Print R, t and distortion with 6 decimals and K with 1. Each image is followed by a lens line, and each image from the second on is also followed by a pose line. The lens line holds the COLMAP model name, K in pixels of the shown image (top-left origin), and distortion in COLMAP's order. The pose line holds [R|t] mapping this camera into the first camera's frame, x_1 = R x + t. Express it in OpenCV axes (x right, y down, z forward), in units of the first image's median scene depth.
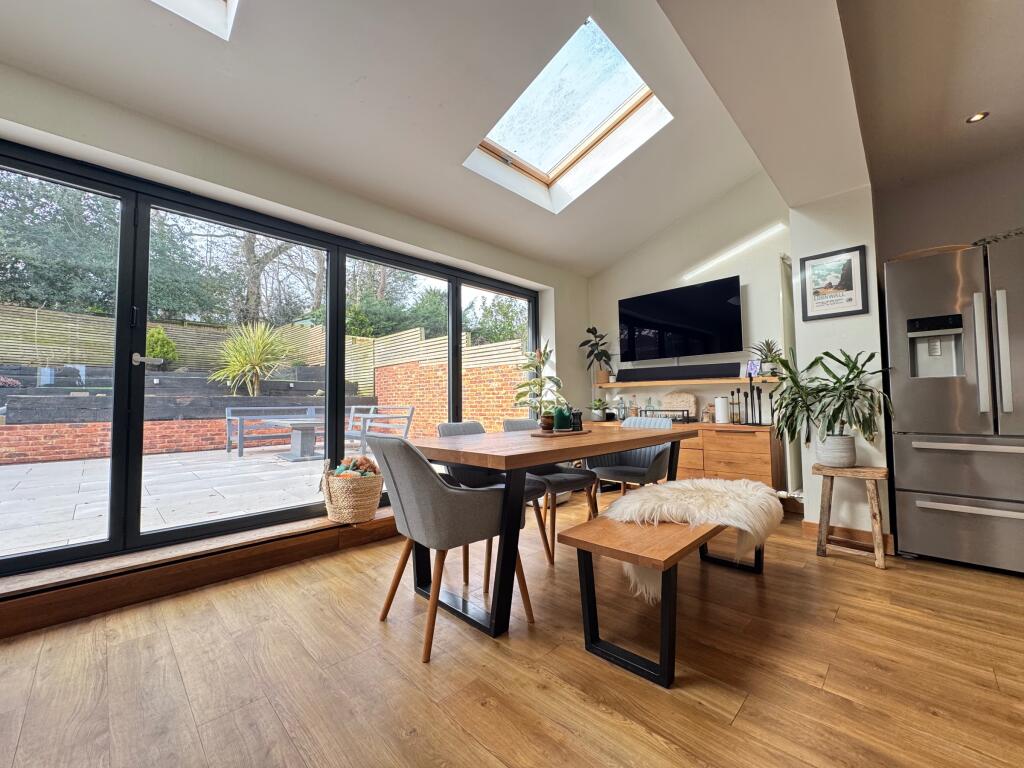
lens RADIAL K [[408.1, 0, 510.5], [0, 408.1, 385.2], [0, 0, 1]] dist [-0.000504, 0.000120]
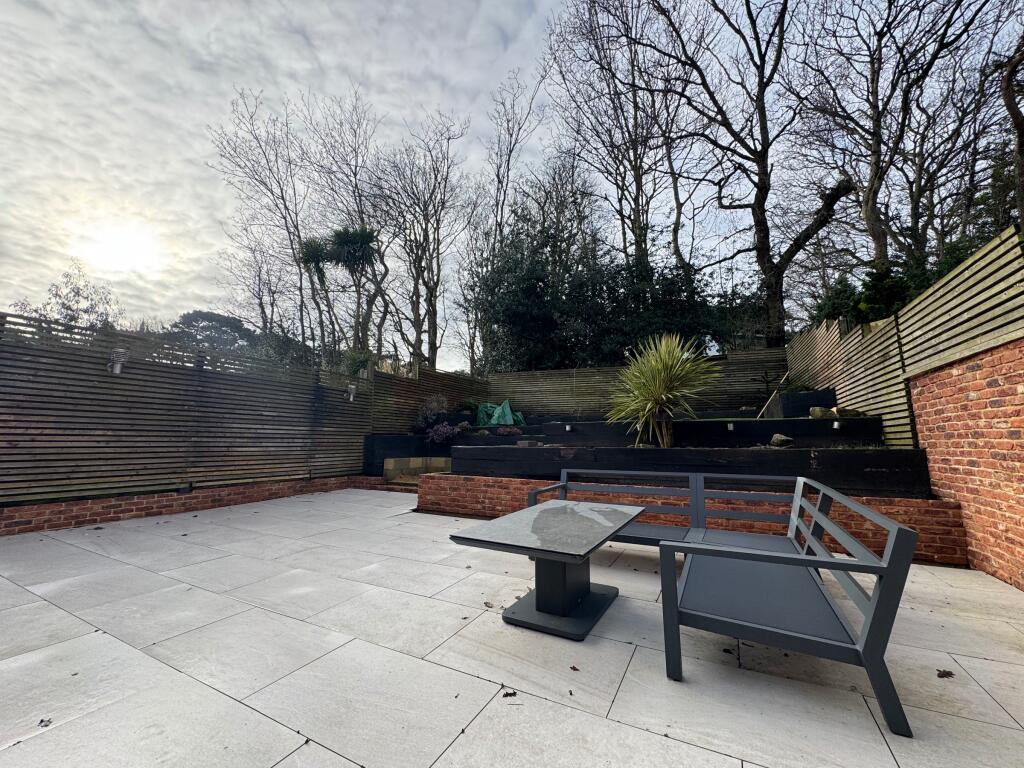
lens RADIAL K [[408.1, 0, 510.5], [0, 408.1, 385.2], [0, 0, 1]] dist [-0.000504, 0.000120]
pose [[0.285287, -0.118960, -0.951031, -0.193319], [0.038283, 0.992890, -0.112712, -0.019164], [0.957677, -0.004253, 0.287812, 1.828233]]
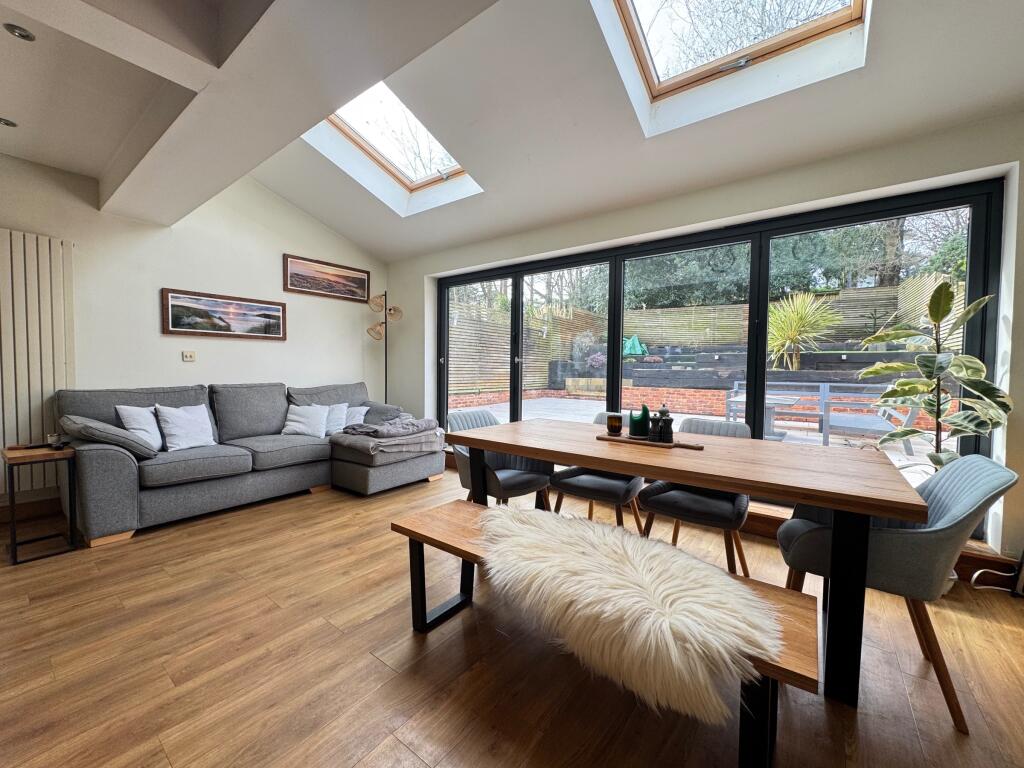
lens RADIAL K [[408.1, 0, 510.5], [0, 408.1, 385.2], [0, 0, 1]] dist [-0.000504, 0.000120]
pose [[0.132631, 0.051570, -0.989823, 0.848171], [0.032569, 0.997880, 0.056354, -0.045487], [0.990630, -0.039712, 0.130670, 0.594238]]
